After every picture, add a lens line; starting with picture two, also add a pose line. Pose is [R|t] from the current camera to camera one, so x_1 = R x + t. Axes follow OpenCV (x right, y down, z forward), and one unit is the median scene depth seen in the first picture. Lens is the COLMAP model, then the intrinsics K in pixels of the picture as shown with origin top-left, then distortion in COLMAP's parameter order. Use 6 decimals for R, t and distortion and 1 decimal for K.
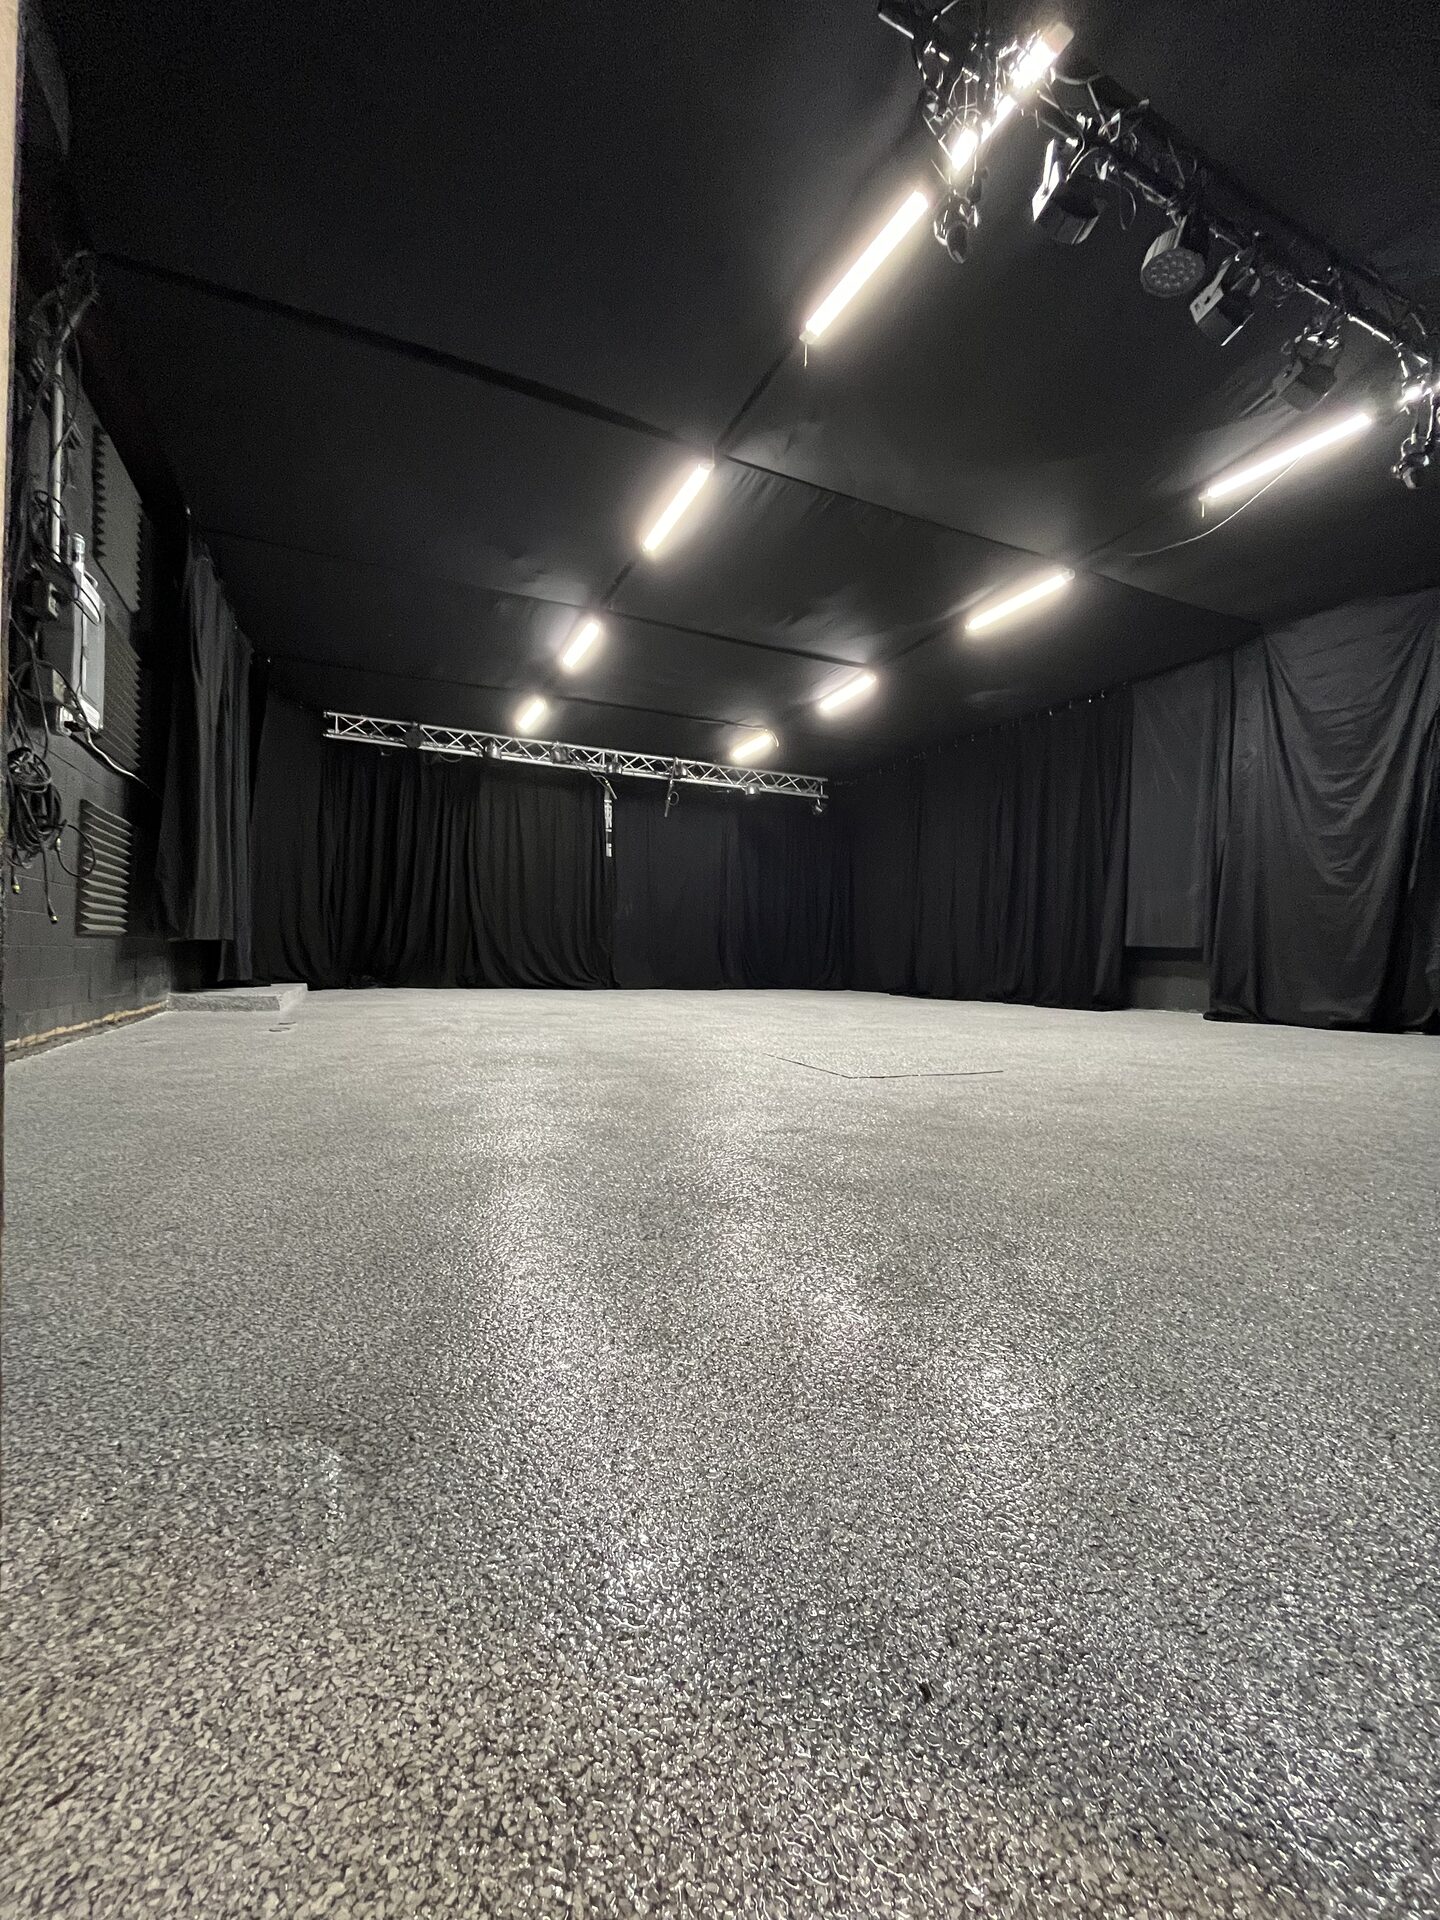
lens RADIAL K [[775.2, 0, 722.5], [0, 775.2, 959.6], [0, 0, 1]] dist [-0.000681, 0.000431]
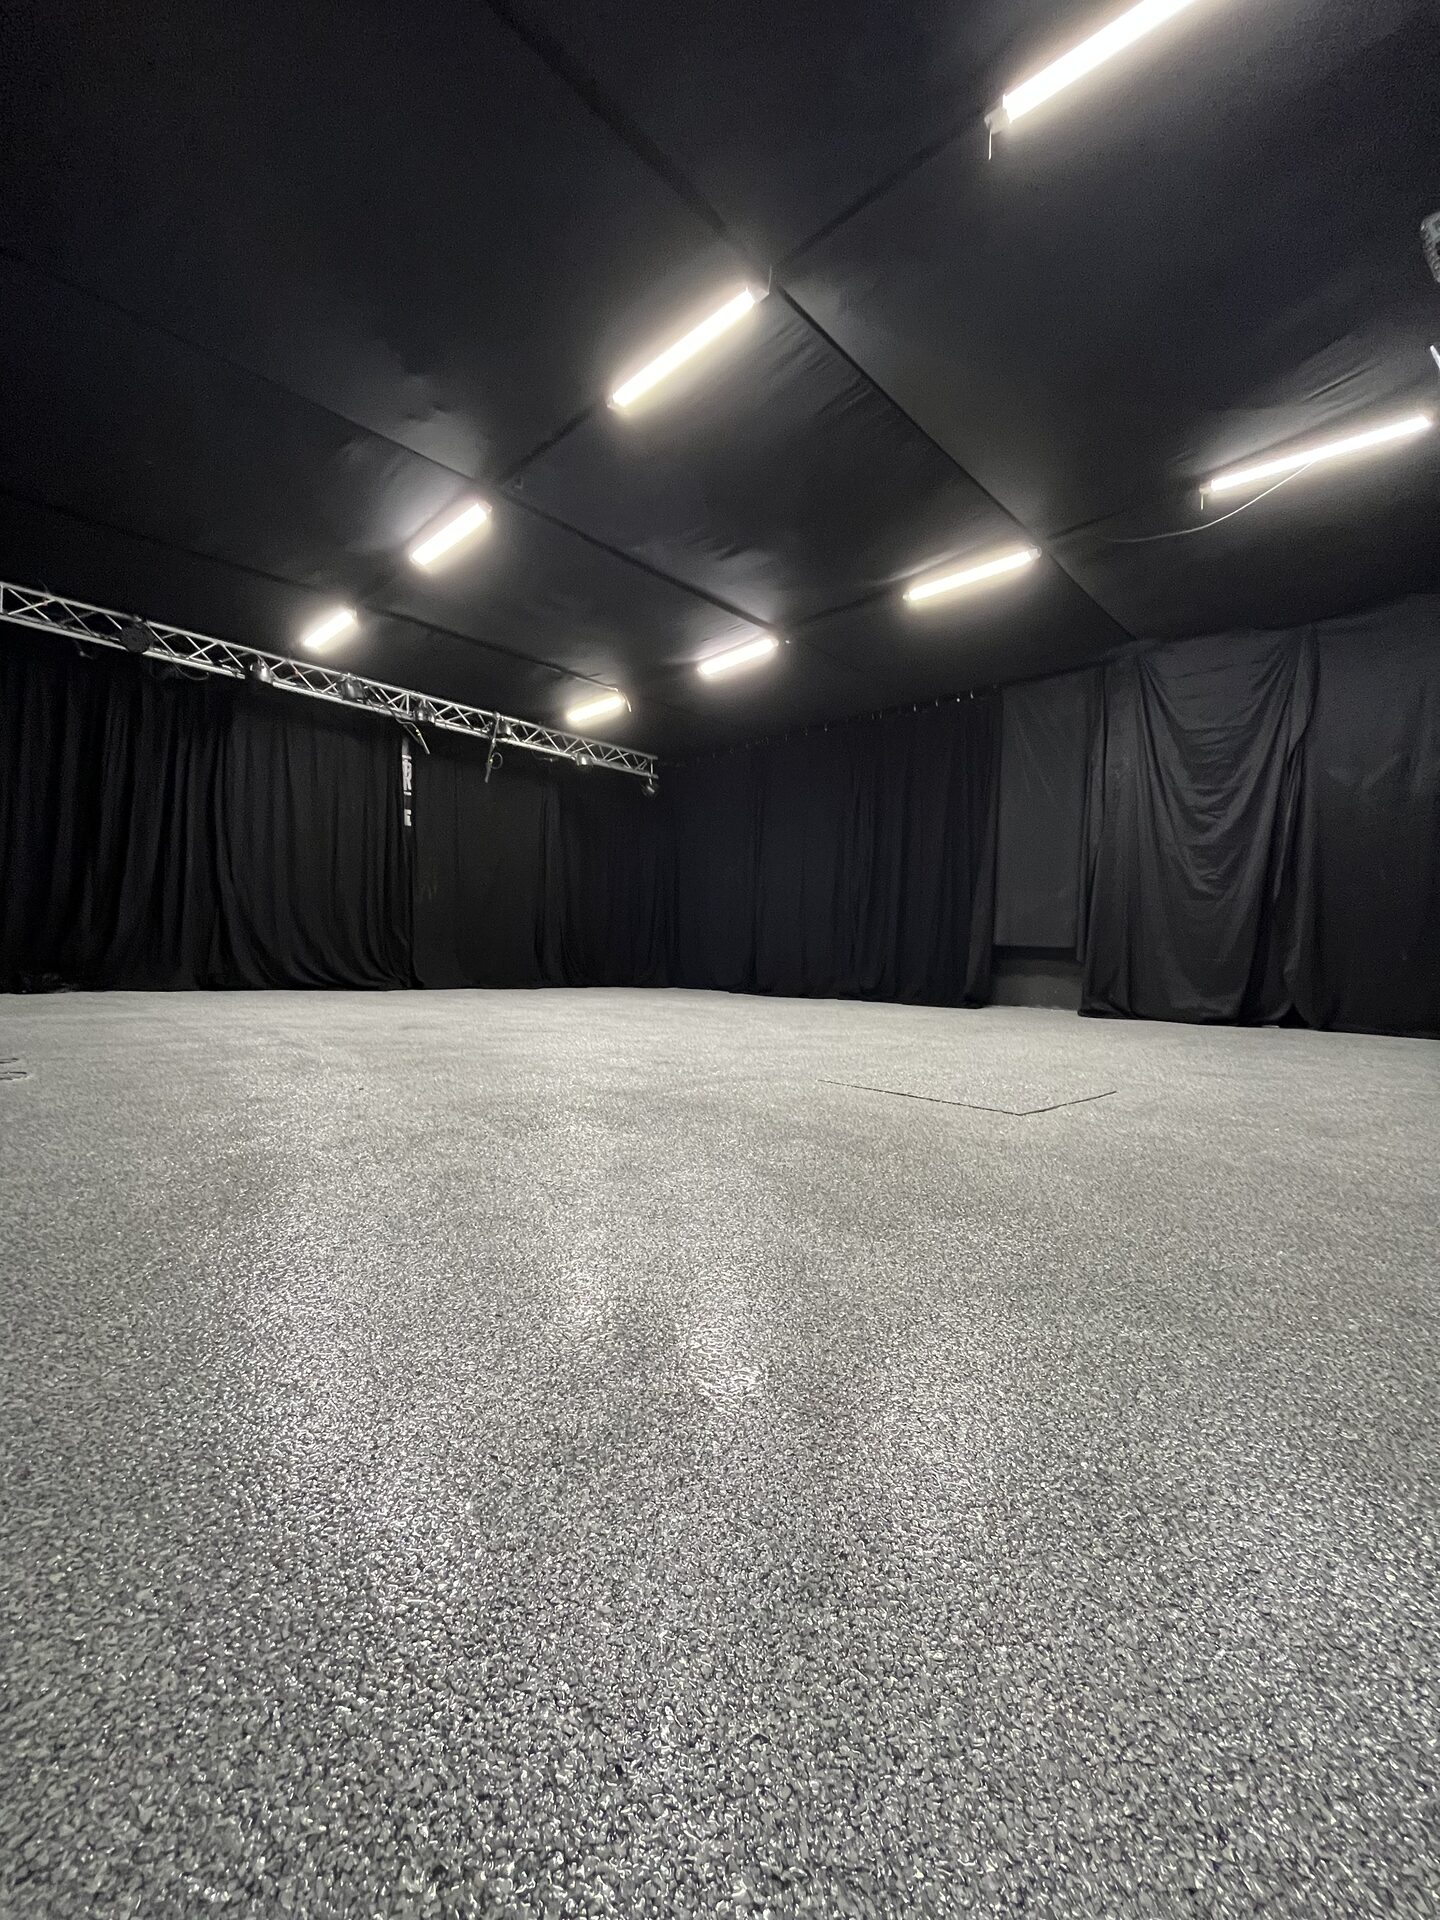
lens RADIAL K [[776.9, 0, 727.8], [0, 776.9, 960.0], [0, 0, 1]] dist [-0.000145, -0.000013]
pose [[0.935241, 0.004609, 0.353982, -0.419648], [-0.008011, 0.999935, 0.008144, -0.007324], [-0.353921, -0.010452, 0.935217, 0.423214]]
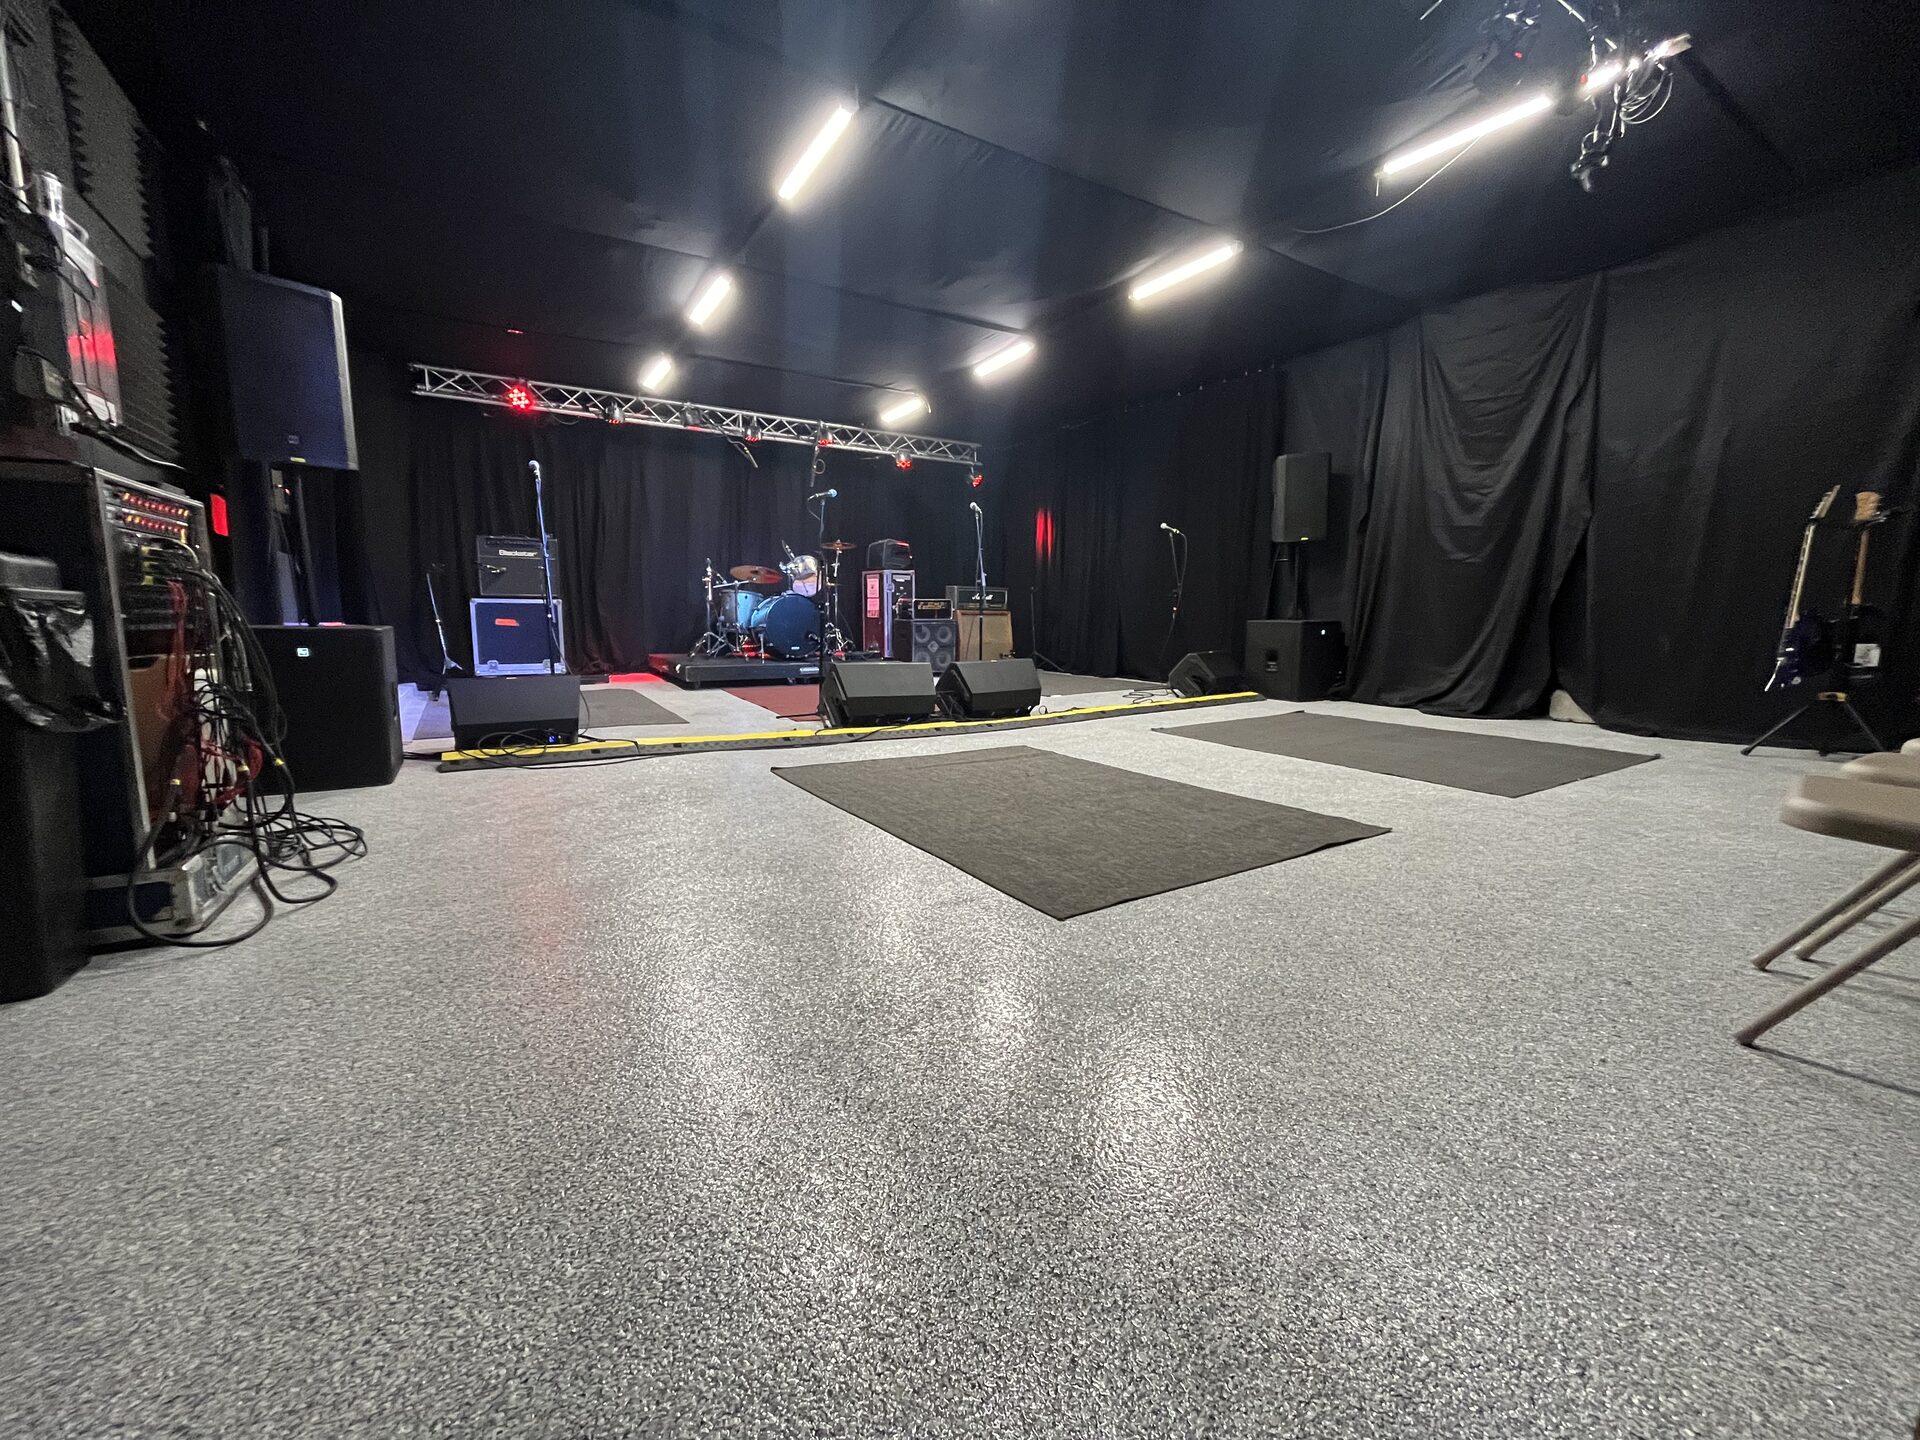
lens RADIAL K [[776.9, 0, 961.2], [0, 776.9, 720.8], [0, 0, 1]] dist [-0.000145, -0.000013]
pose [[0.993627, -0.025509, 0.109794, -0.012704], [0.010335, 0.990570, 0.136620, -0.099753], [-0.112244, -0.134614, 0.984520, 0.047312]]
